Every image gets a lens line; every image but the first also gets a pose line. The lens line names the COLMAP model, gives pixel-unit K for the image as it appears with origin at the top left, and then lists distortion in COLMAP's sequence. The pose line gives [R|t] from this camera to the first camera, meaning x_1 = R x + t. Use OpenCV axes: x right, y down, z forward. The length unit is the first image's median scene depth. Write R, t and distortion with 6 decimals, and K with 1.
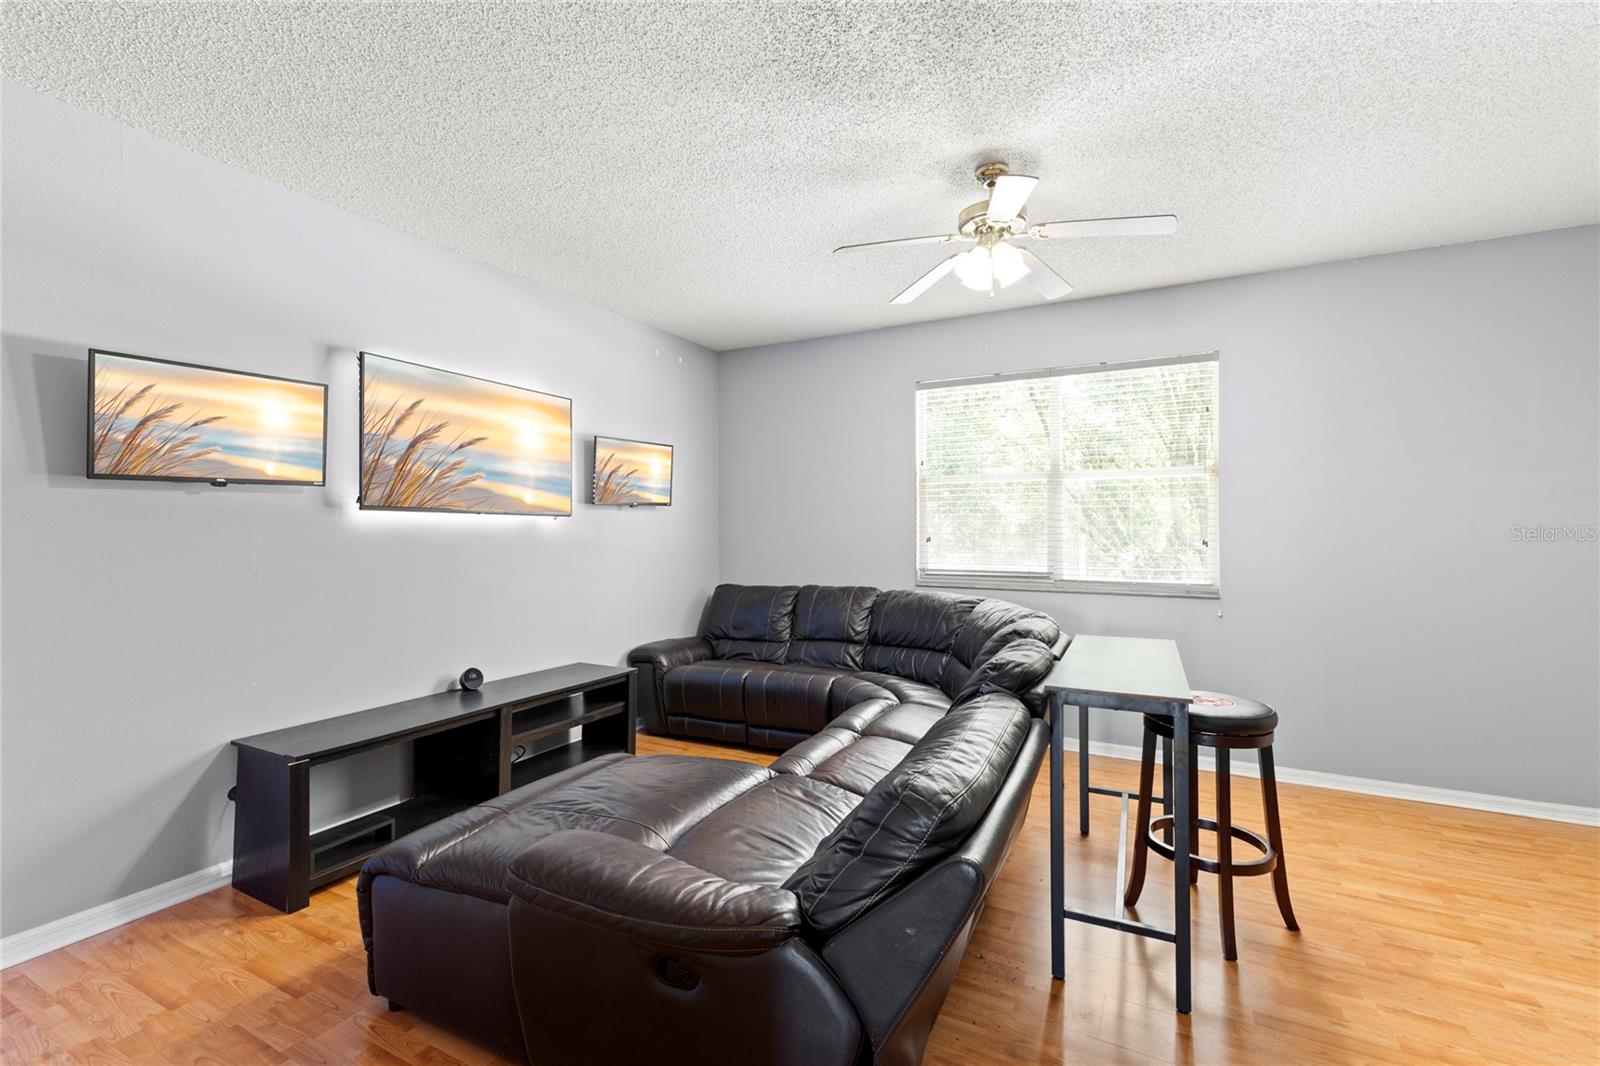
lens RADIAL K [[689.9, 0, 814.1], [0, 689.9, 530.2], [0, 0, 1]] dist [0.012107, -0.000355]
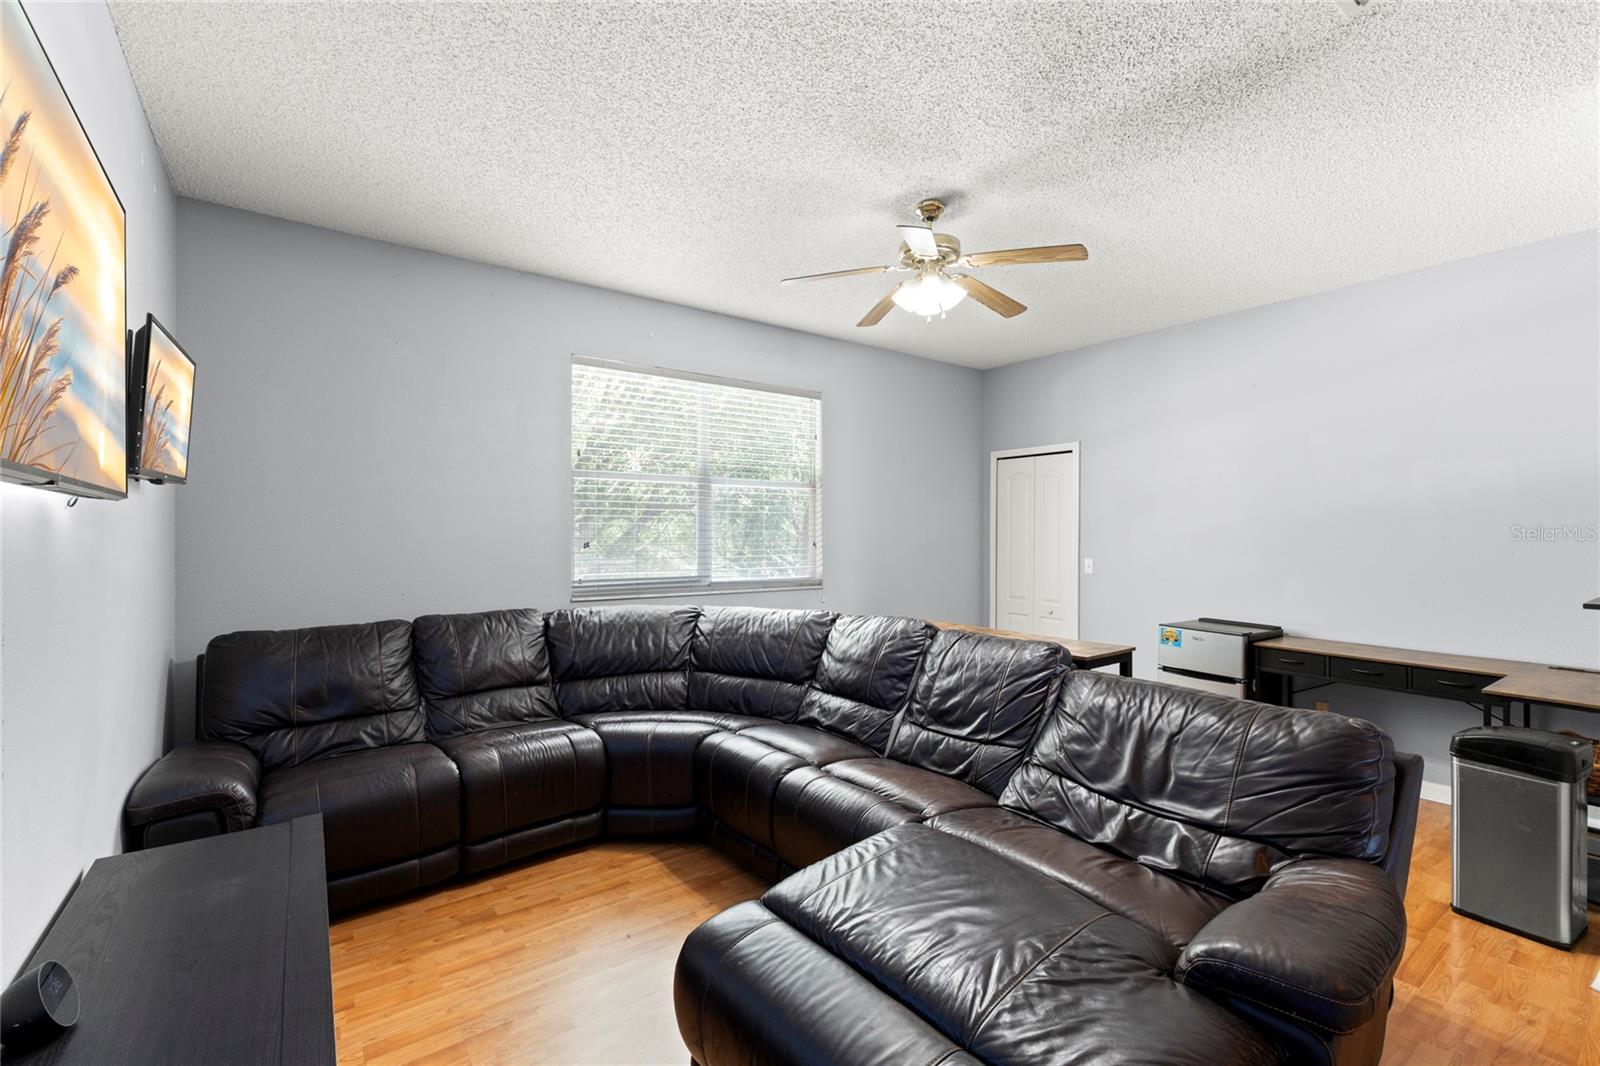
lens RADIAL K [[689.9, 0, 798.4], [0, 689.9, 539.1], [0, 0, 1]] dist [0.012107, -0.000355]
pose [[0.454004, -0.008452, 0.890960, -0.803753], [-0.000934, 0.999950, 0.009961, -0.004842], [-0.890999, -0.005354, 0.453973, 0.672886]]
